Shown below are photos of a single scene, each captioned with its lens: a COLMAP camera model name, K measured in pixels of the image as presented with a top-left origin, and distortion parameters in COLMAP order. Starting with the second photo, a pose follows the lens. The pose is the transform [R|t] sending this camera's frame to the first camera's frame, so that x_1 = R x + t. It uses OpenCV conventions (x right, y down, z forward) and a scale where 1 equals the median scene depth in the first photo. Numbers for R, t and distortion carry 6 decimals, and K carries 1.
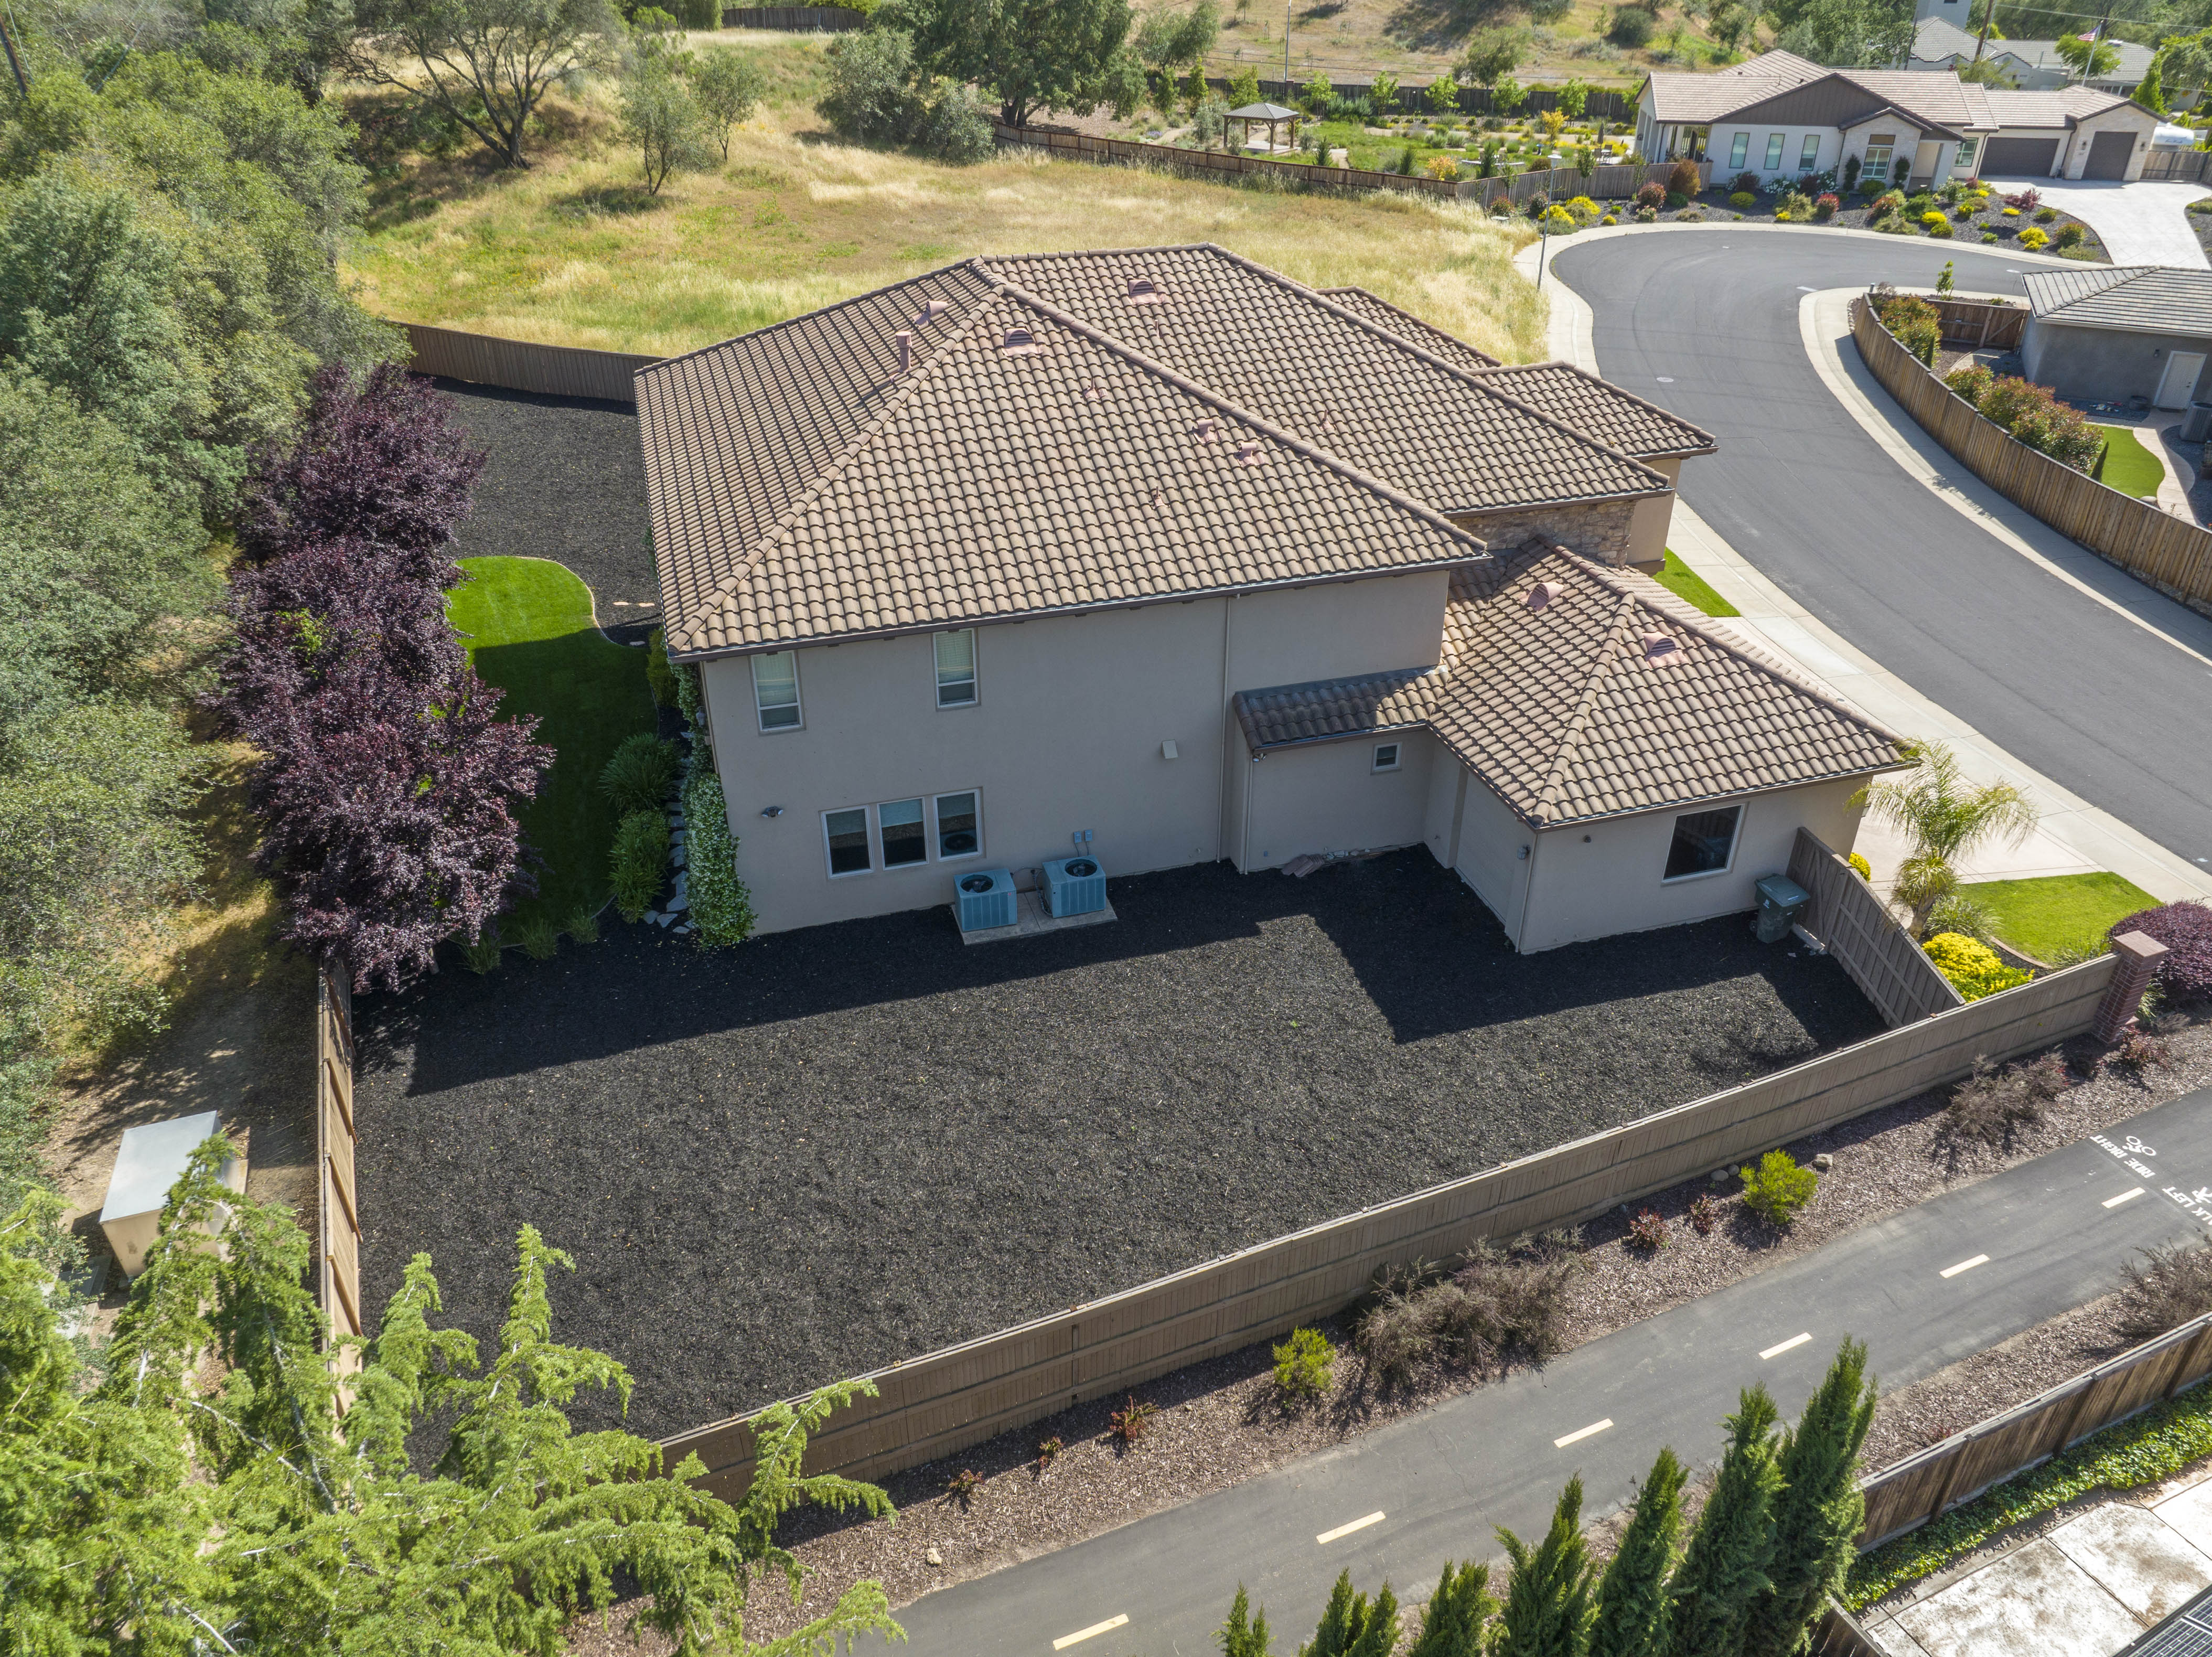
lens RADIAL K [[1556.5, 0, 1106.0], [0, 1556.5, 828.5], [0, 0, 1]] dist [-0.032558, -0.004473]
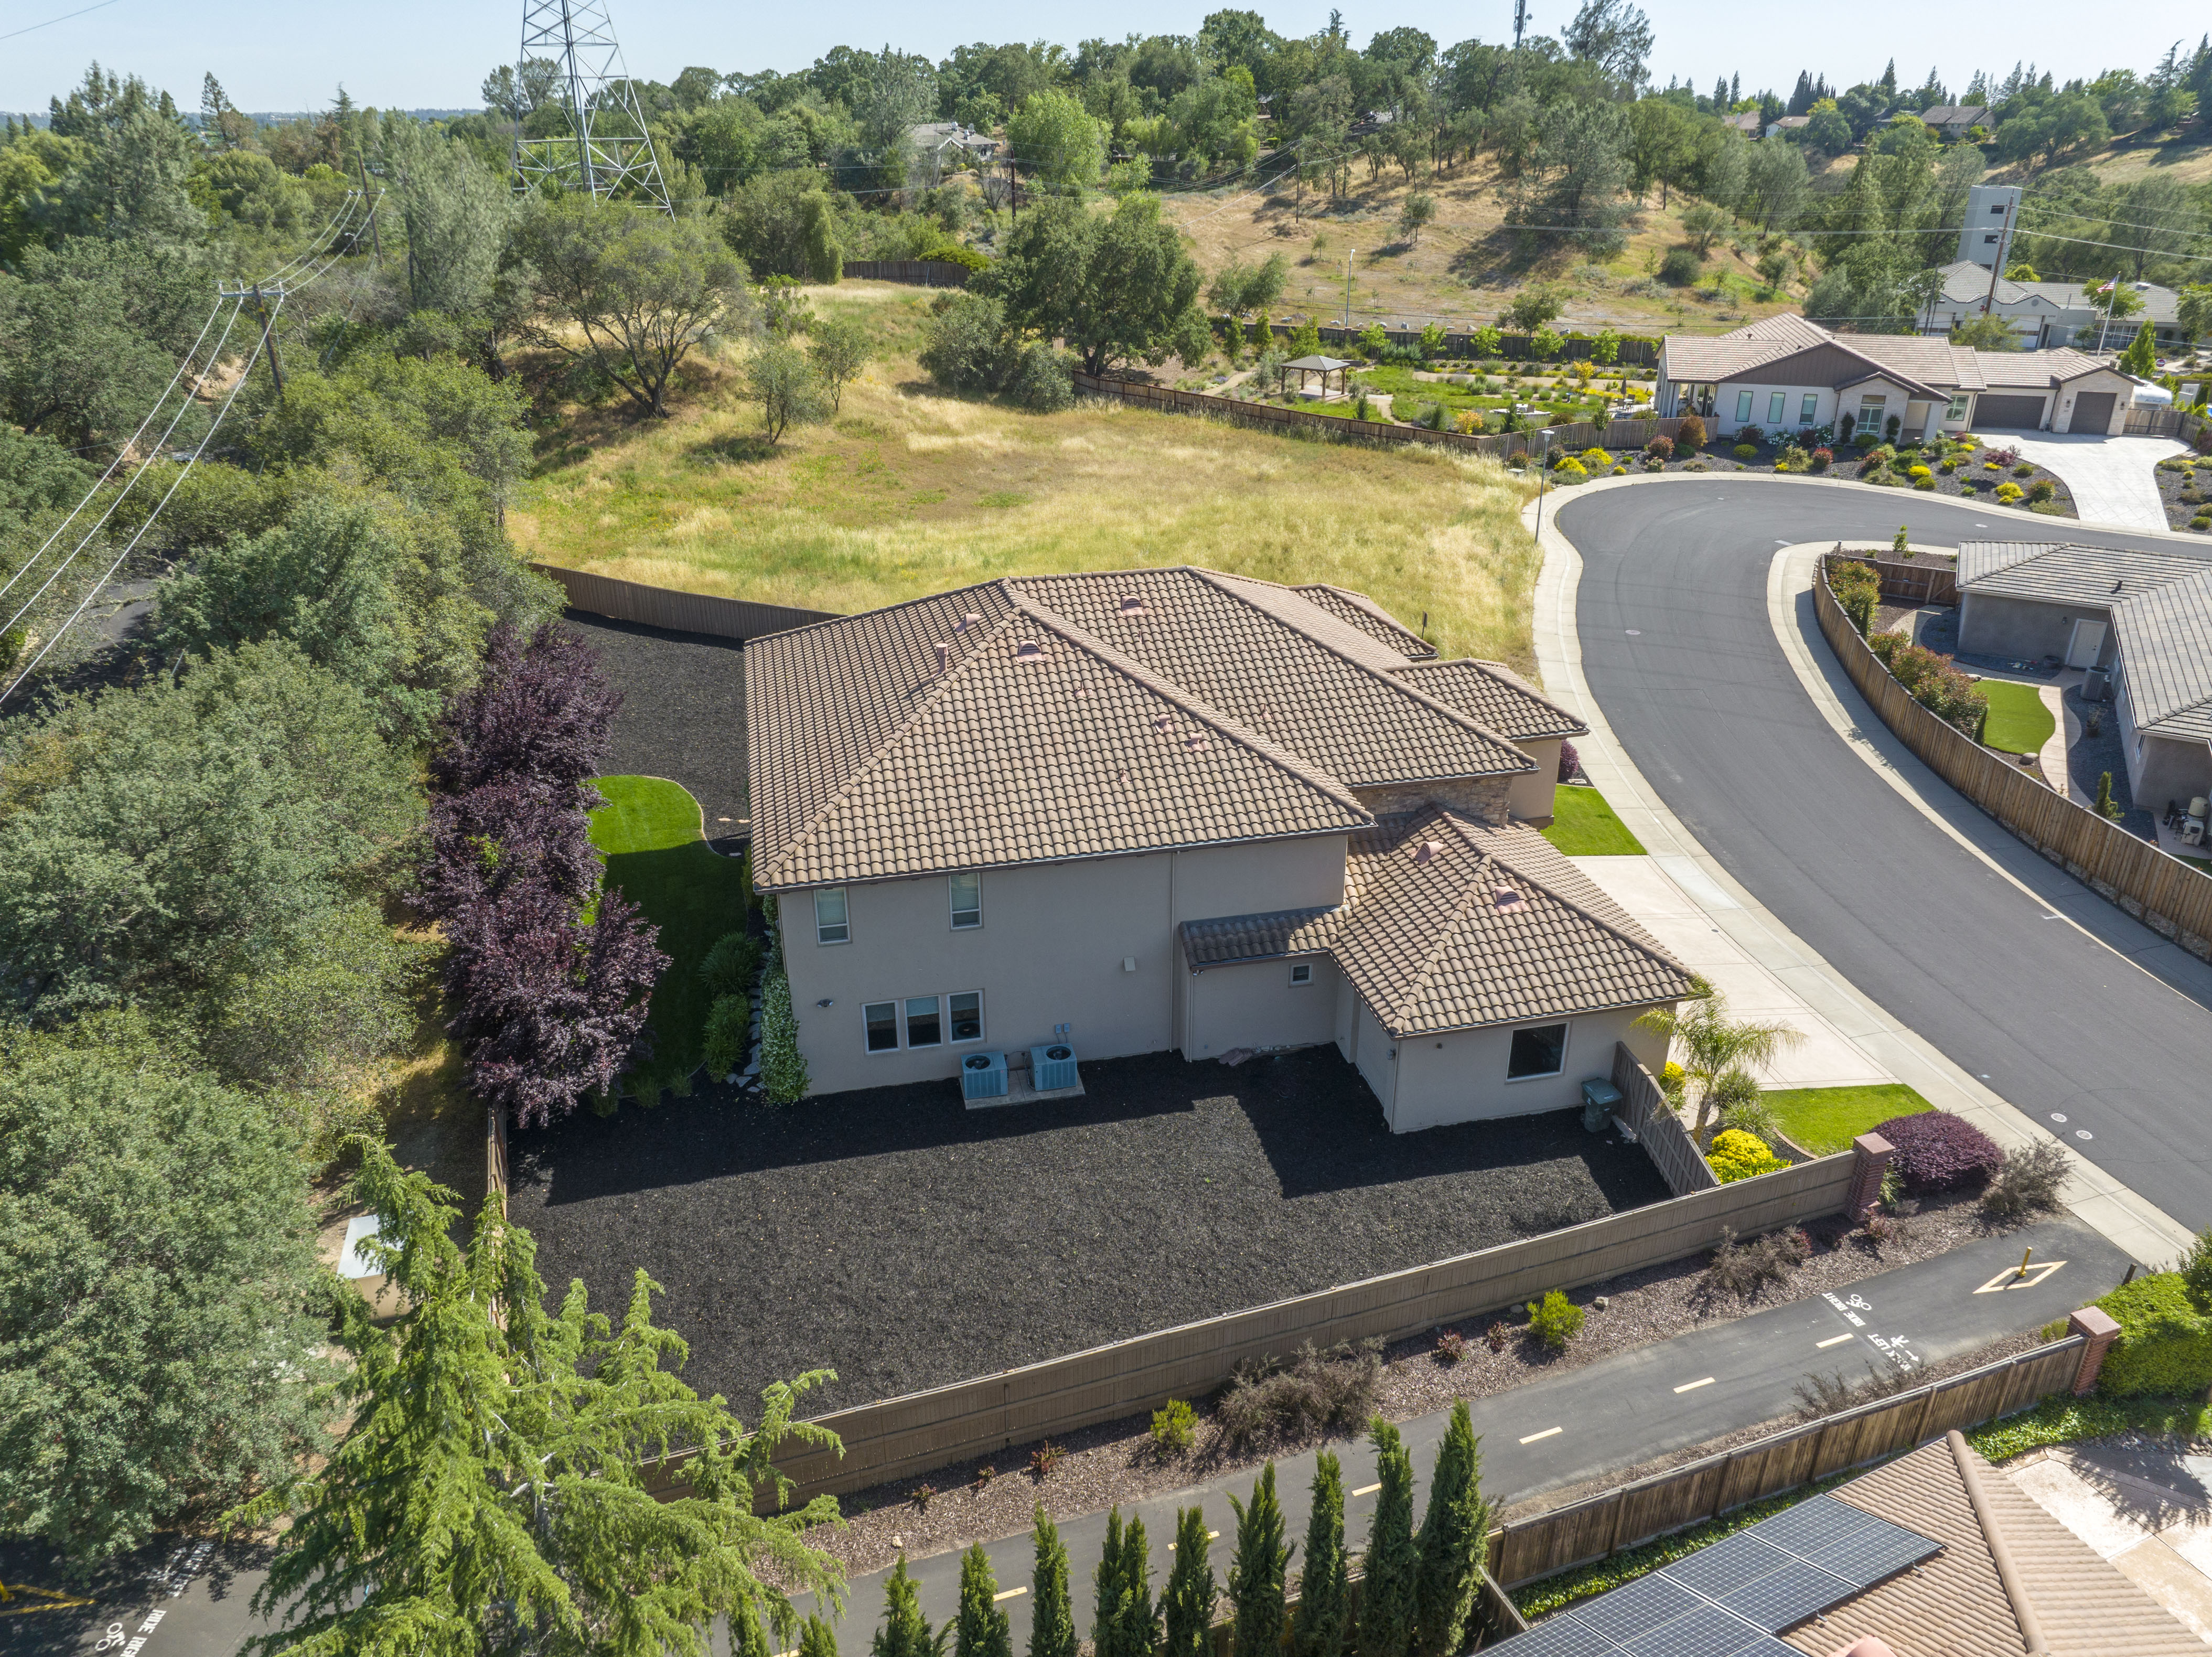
lens RADIAL K [[1558.9, 0, 1106.0], [0, 1558.9, 828.5], [0, 0, 1]] dist [-0.009565, -0.068914]
pose [[0.997738, 0.027610, -0.061298, 0.098116], [-0.033893, 0.994005, -0.103951, -0.027189], [0.058060, 0.105794, 0.992692, -0.312708]]
